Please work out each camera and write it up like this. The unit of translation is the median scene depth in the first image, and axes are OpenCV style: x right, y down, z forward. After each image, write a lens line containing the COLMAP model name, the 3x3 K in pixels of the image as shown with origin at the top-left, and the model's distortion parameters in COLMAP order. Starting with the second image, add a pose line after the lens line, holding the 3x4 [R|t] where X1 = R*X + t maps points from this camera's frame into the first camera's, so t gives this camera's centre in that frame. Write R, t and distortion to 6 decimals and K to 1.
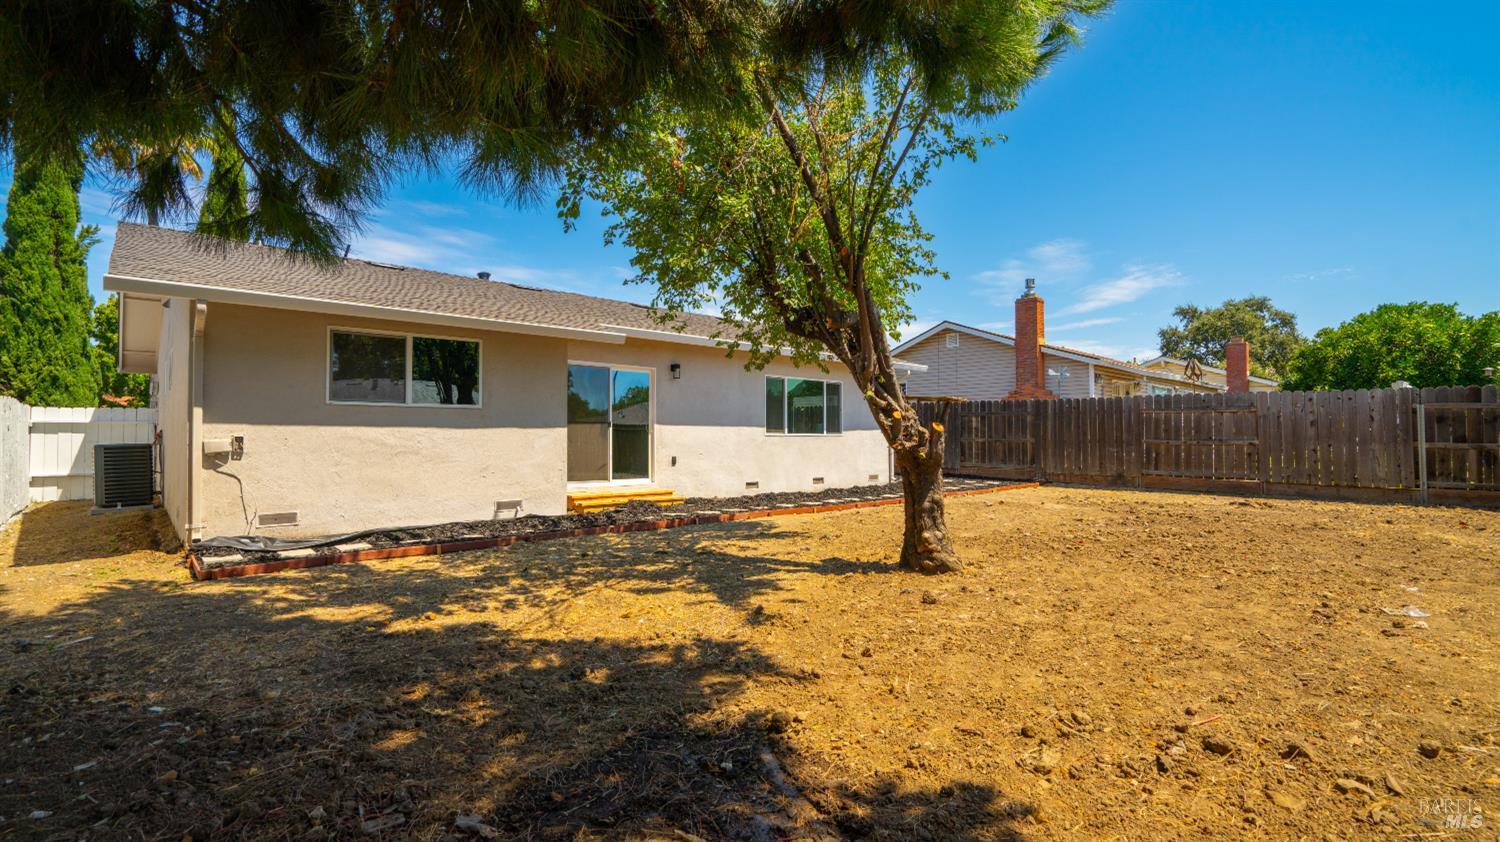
lens RADIAL K [[681.5, 0, 741.1], [0, 681.5, 426.0], [0, 0, 1]] dist [-0.002833, 0.002063]
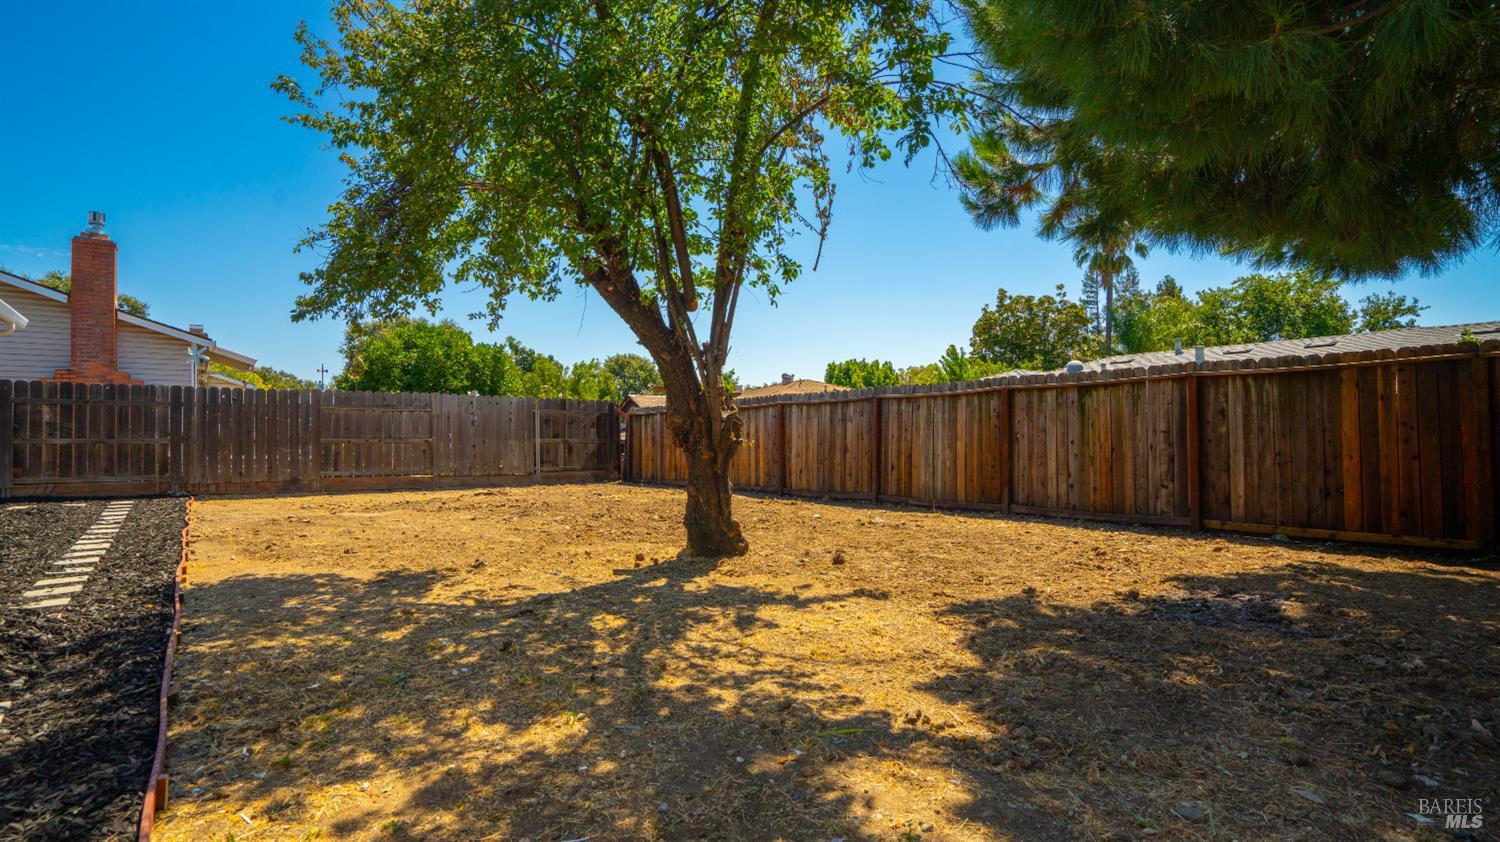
lens RADIAL K [[752.8, 0, 737.3], [0, 752.8, 417.9], [0, 0, 1]] dist [-0.022506, 0.007684]
pose [[0.105658, 0.023083, 0.994135, -0.579933], [-0.008782, 0.999713, -0.022279, 0.015928], [-0.994364, -0.006376, 0.105830, 0.551152]]
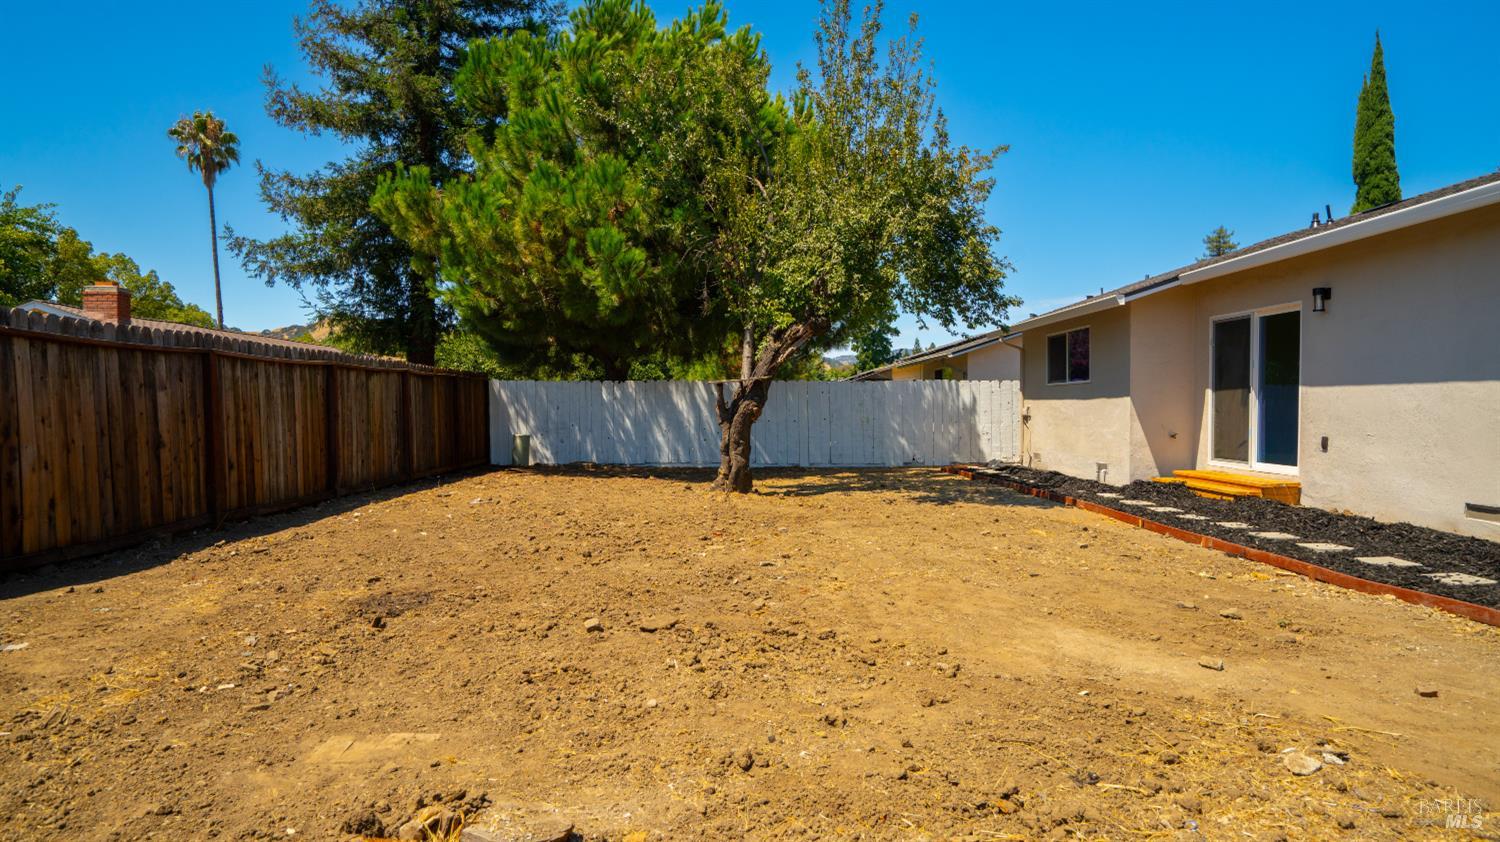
lens RADIAL K [[844.6, 0, 746.8], [0, 844.6, 422.1], [0, 0, 1]] dist [0.006847, 0.003216]
pose [[-0.656552, 0.013983, -0.754151, 1.075378], [0.015484, 0.999867, 0.005060, 0.026379], [0.754122, -0.008355, -0.656681, 1.463856]]
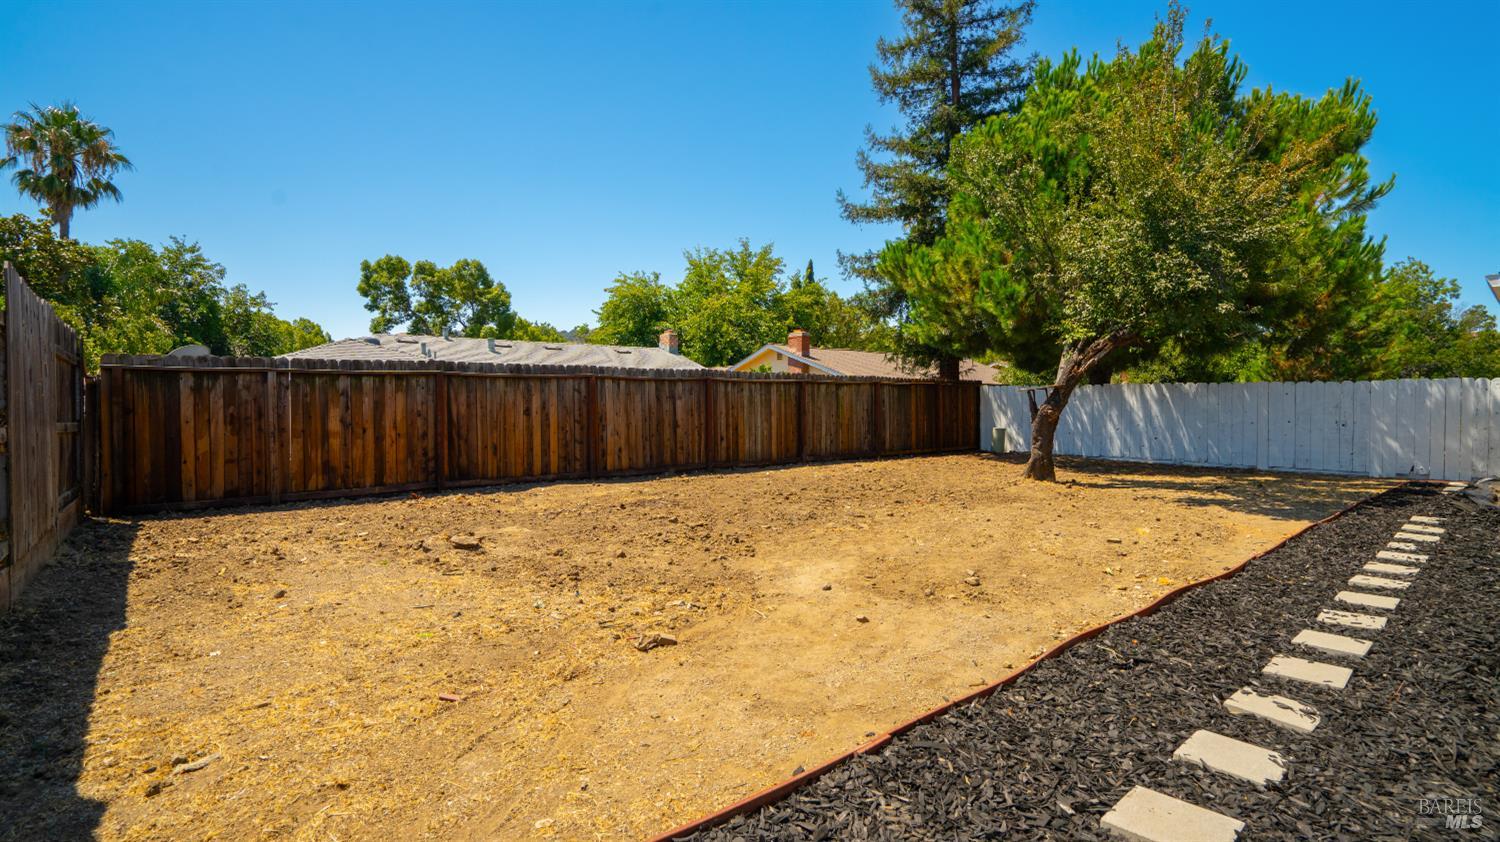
lens RADIAL K [[725.6, 0, 738.5], [0, 725.6, 417.4], [0, 0, 1]] dist [-0.033721, 0.000186]
pose [[-0.998991, -0.003624, 0.044755, 0.643490], [-0.003436, 0.999985, 0.004283, 0.019800], [-0.044769, 0.004124, -0.998989, 1.928097]]
